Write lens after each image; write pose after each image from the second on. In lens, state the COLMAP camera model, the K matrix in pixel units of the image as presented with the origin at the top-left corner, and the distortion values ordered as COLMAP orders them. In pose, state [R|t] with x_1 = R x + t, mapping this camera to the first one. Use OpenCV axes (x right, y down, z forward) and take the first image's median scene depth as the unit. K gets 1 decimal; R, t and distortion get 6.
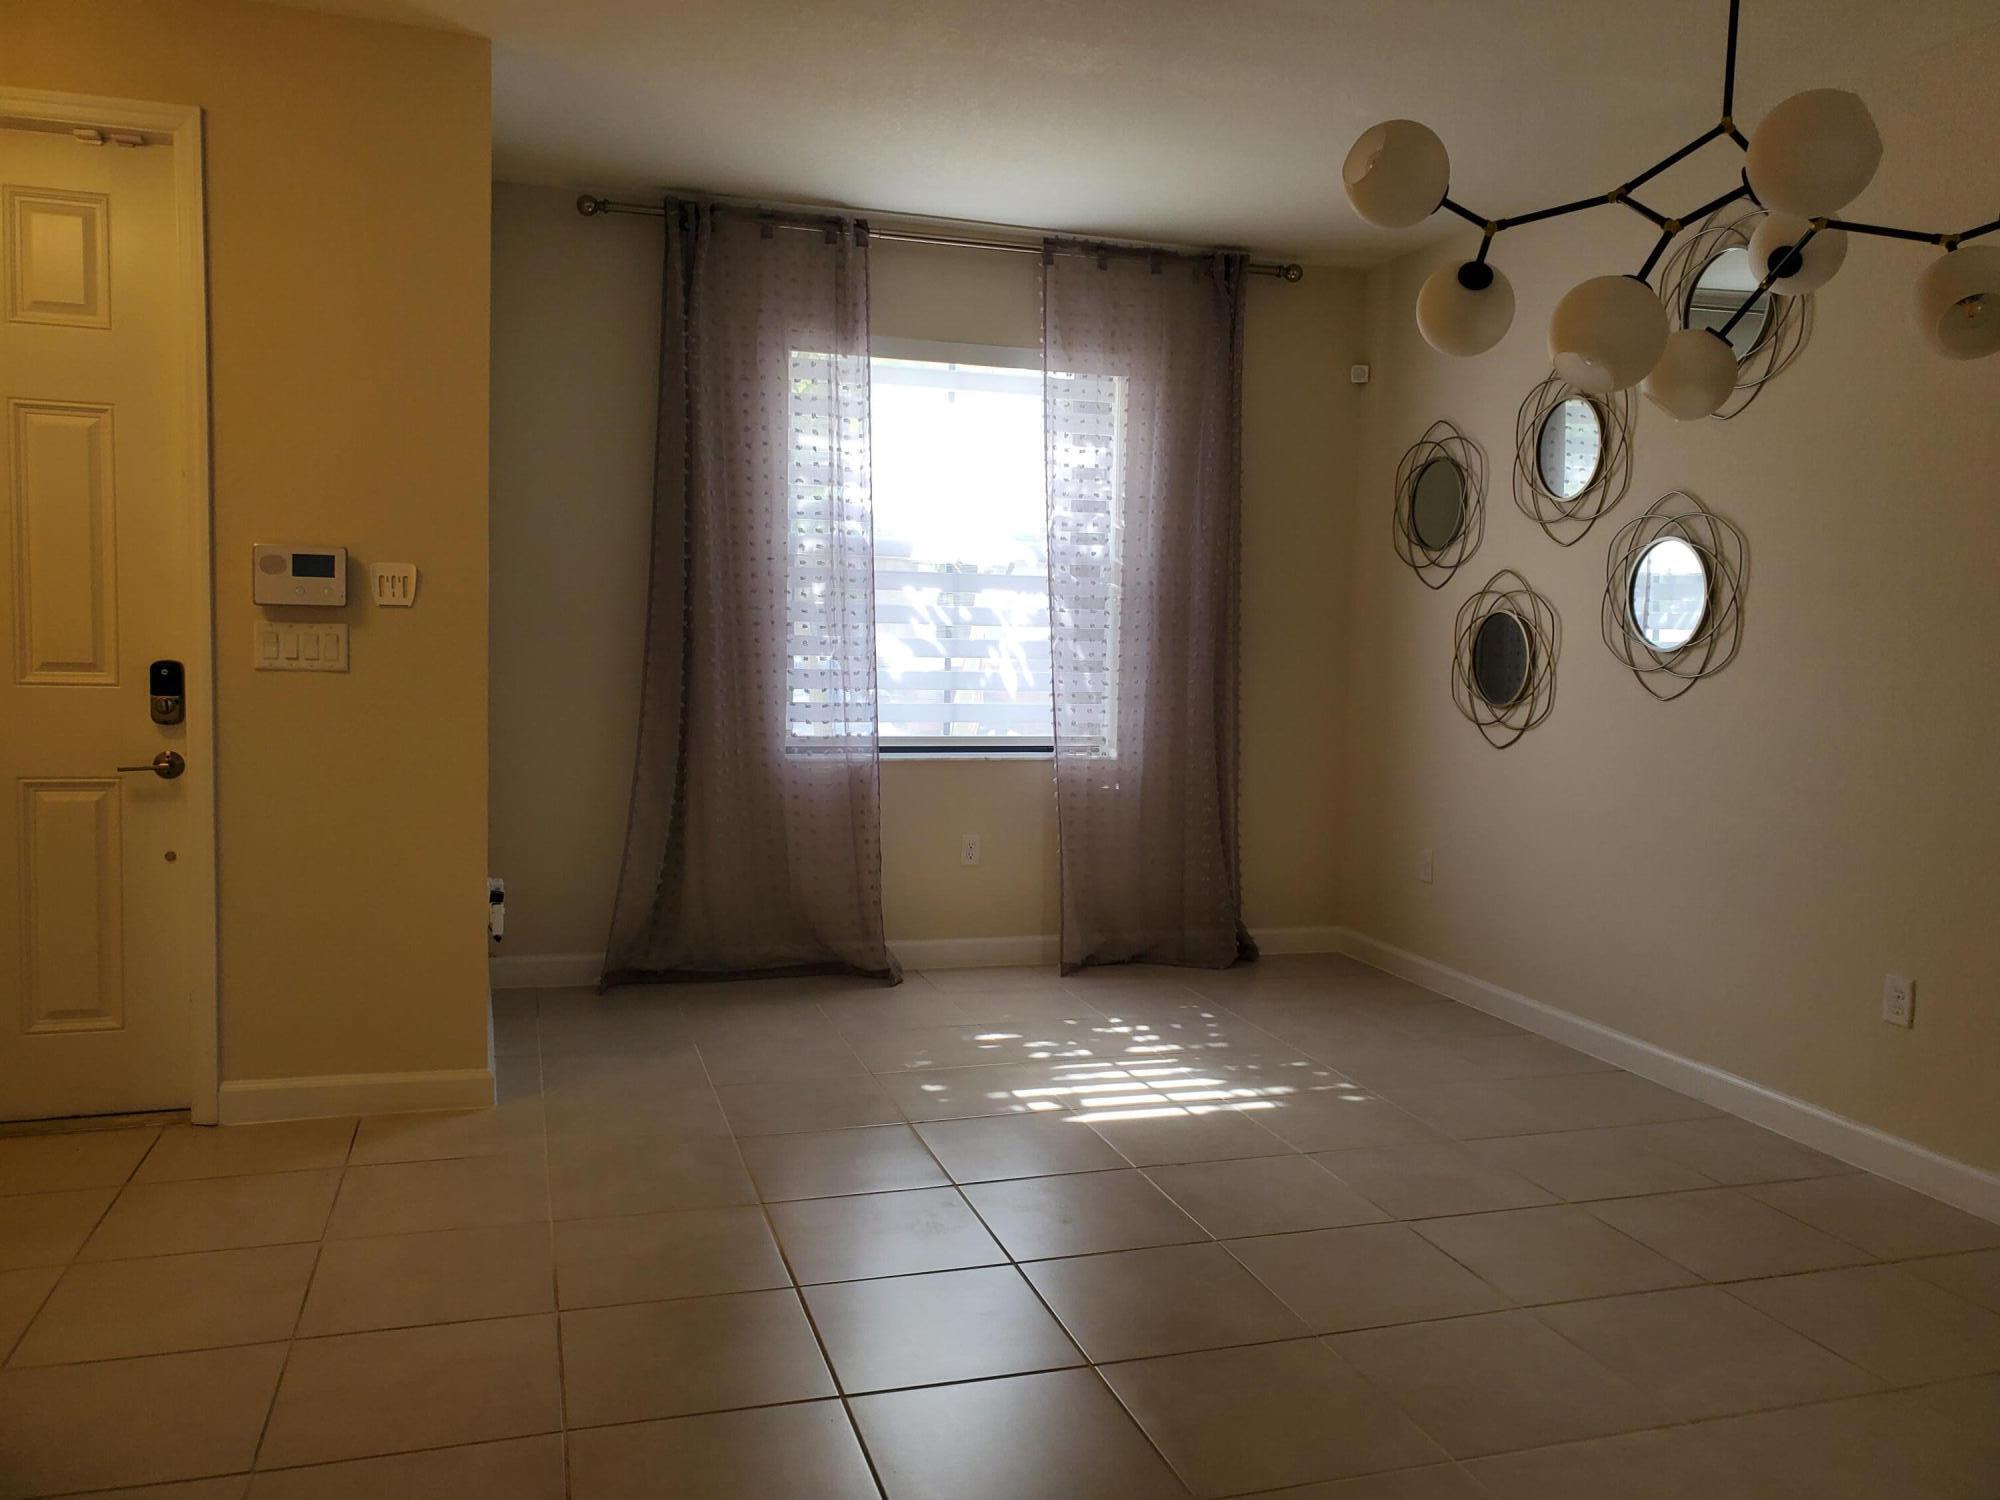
lens RADIAL K [[1551.3, 0, 998.9], [0, 1551.3, 758.6], [0, 0, 1]] dist [-0.004610, -0.003821]
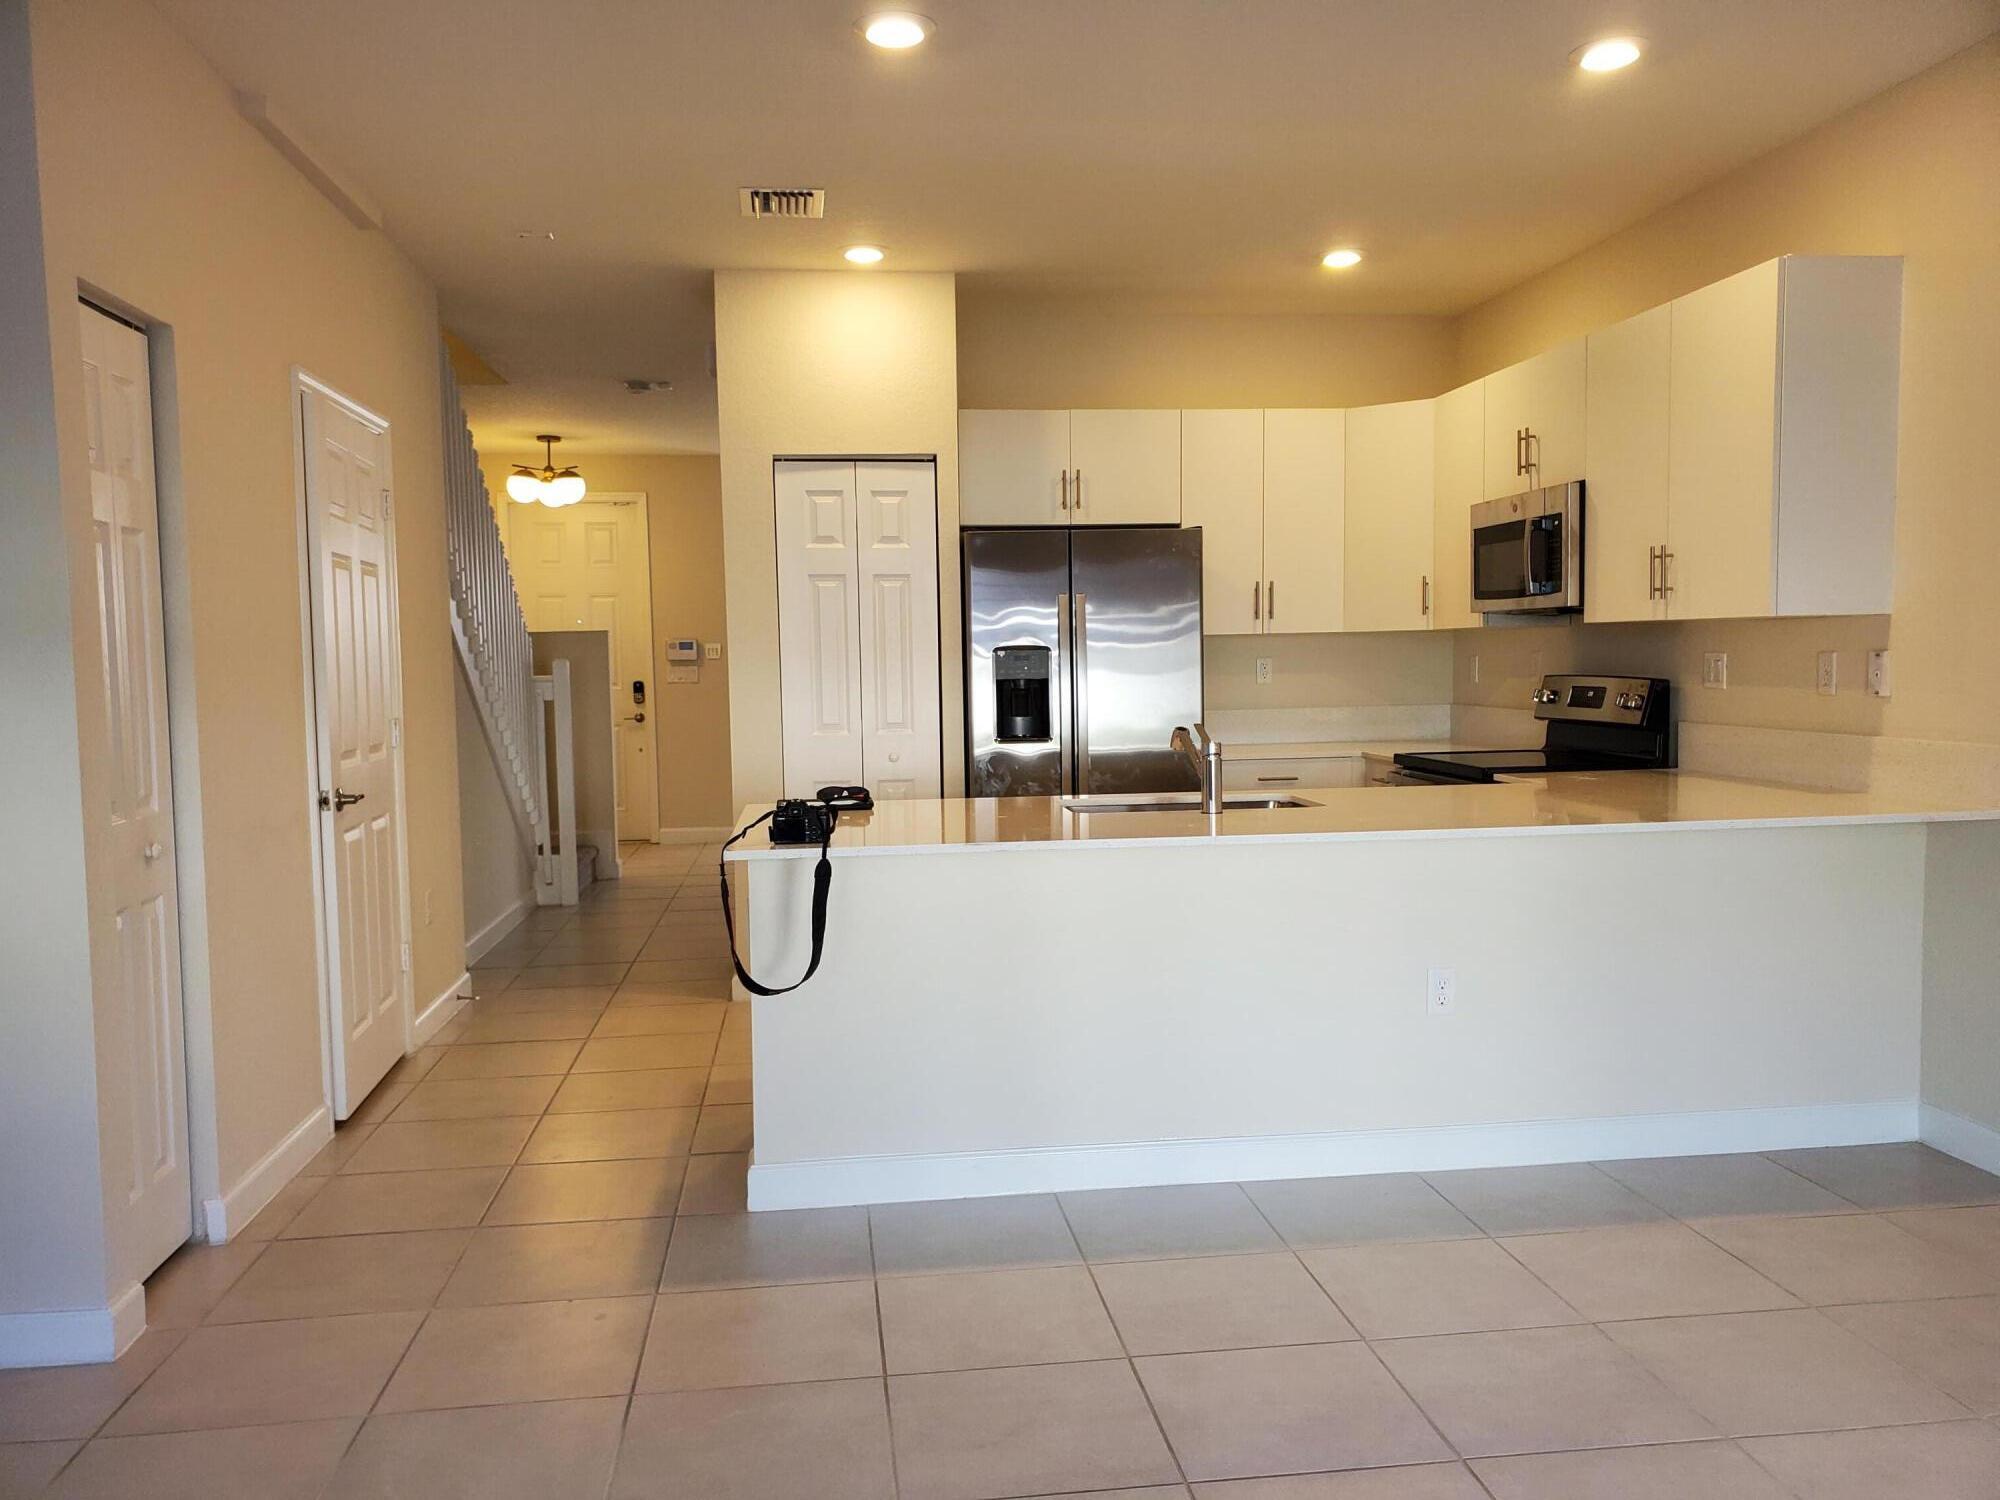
lens RADIAL K [[1551.3, 0, 1000.6], [0, 1551.3, 751.1], [0, 0, 1]] dist [-0.004610, -0.003821]
pose [[0.980326, -0.030578, -0.195003, 0.671688], [0.028705, 0.999511, -0.012424, 0.120415], [0.195287, 0.006582, 0.980724, -1.674938]]
